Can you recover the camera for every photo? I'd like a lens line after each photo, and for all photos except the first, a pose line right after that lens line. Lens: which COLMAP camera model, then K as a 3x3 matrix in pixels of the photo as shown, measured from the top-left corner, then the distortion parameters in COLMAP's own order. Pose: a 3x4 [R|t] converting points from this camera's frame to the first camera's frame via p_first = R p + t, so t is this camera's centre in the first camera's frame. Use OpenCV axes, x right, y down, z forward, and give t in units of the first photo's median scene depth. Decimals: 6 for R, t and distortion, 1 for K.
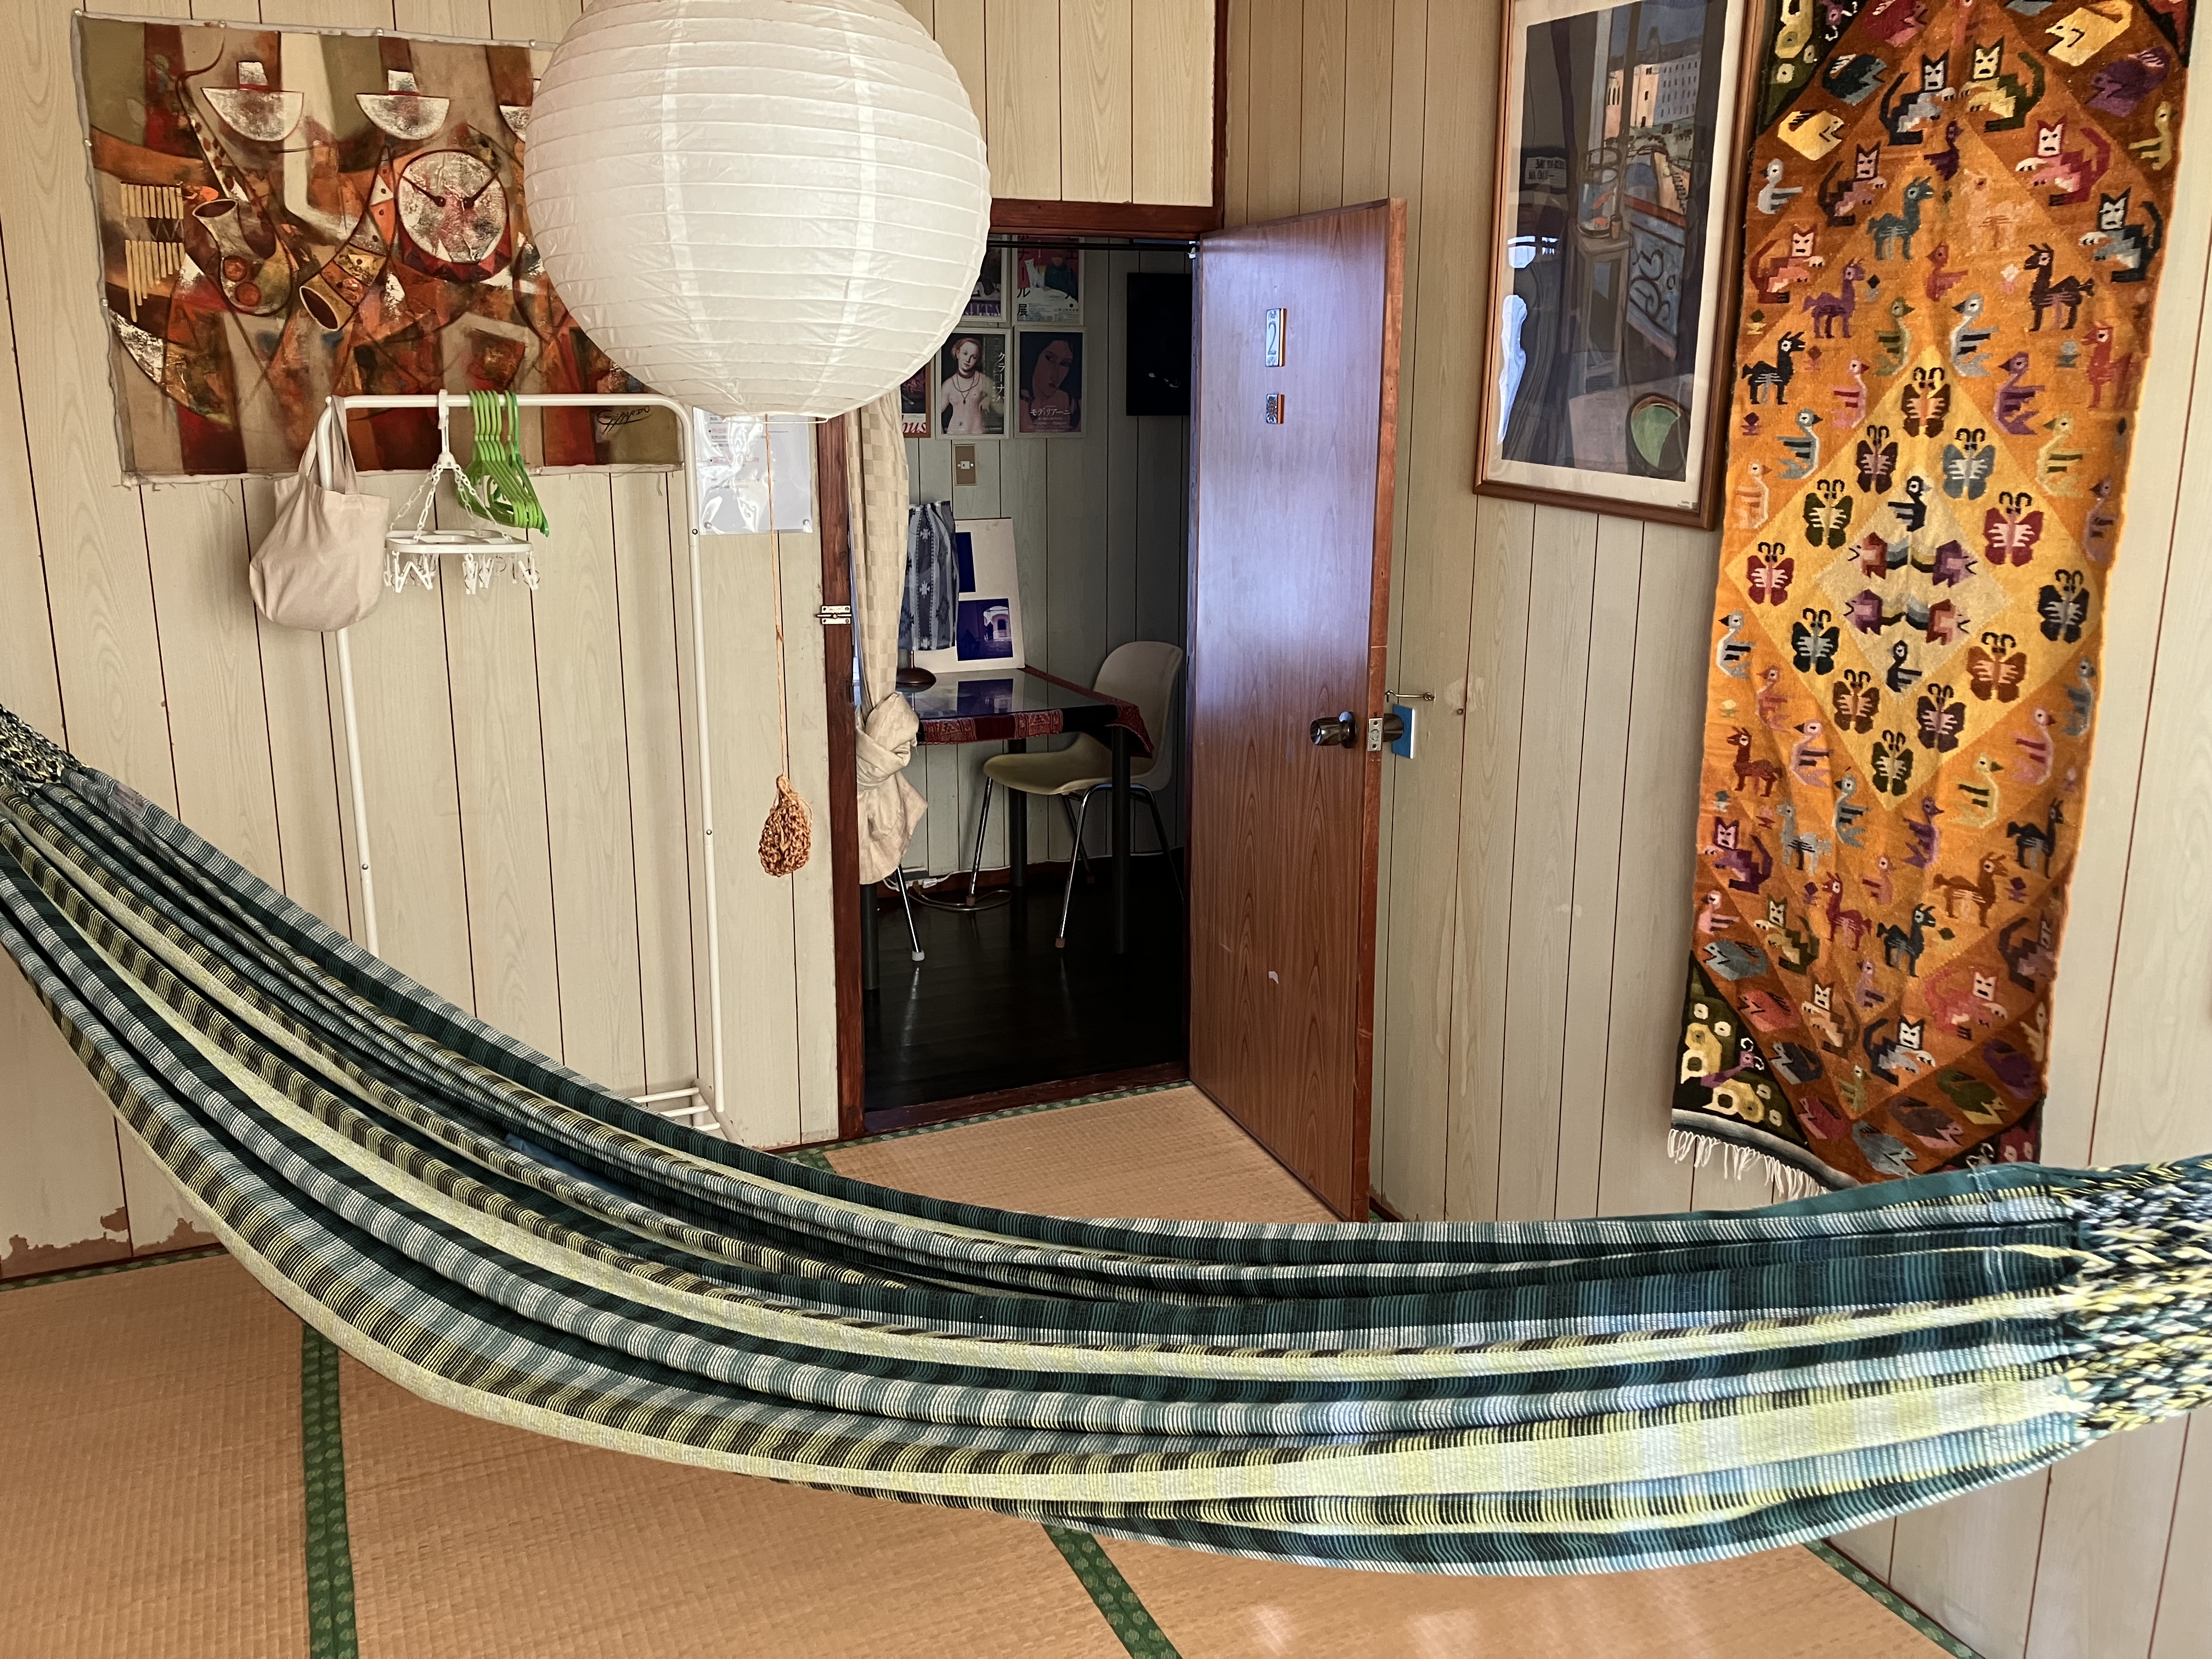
lens RADIAL K [[1913.7, 0, 1106.0], [0, 1913.7, 829.5], [0, 0, 1]] dist [0.101601, 0.006913]
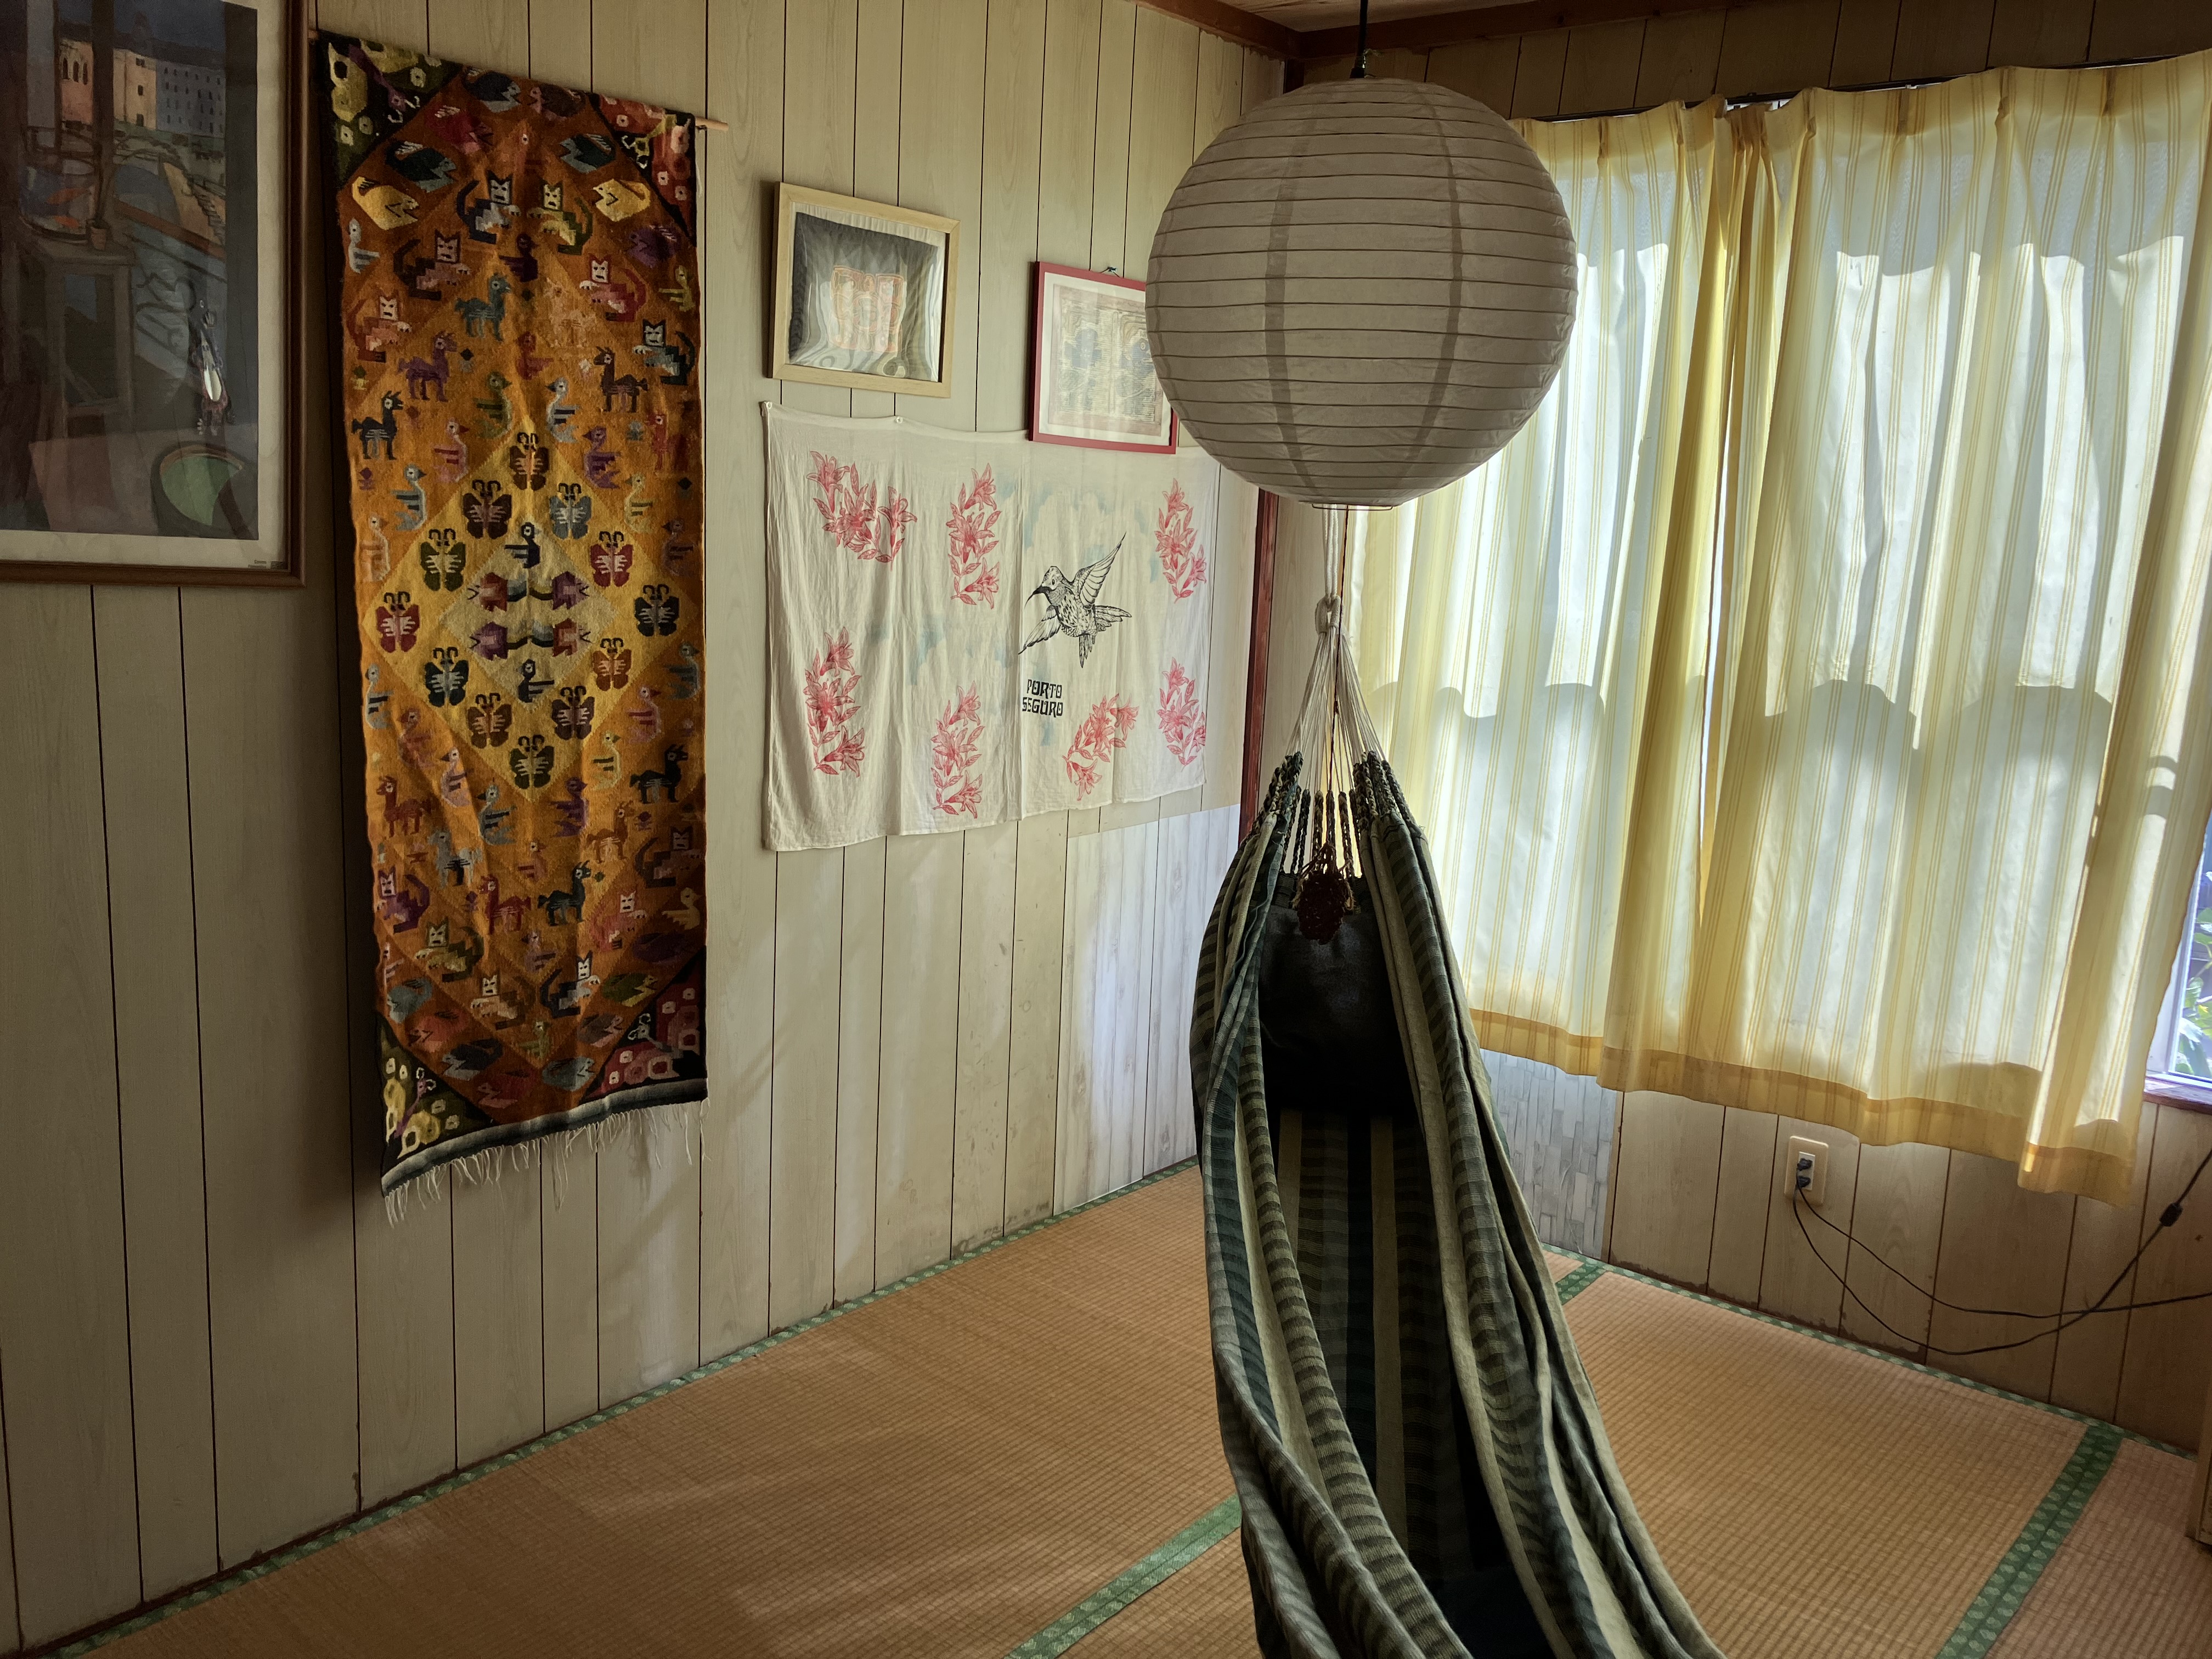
lens RADIAL K [[1913.7, 0, 1106.0], [0, 1913.7, 829.5], [0, 0, 1]] dist [0.101601, 0.006913]
pose [[-0.444896, -0.192189, 0.874718, -0.811854], [0.167421, 0.941637, 0.292046, -0.287870], [-0.879794, 0.276376, -0.386754, 1.185911]]
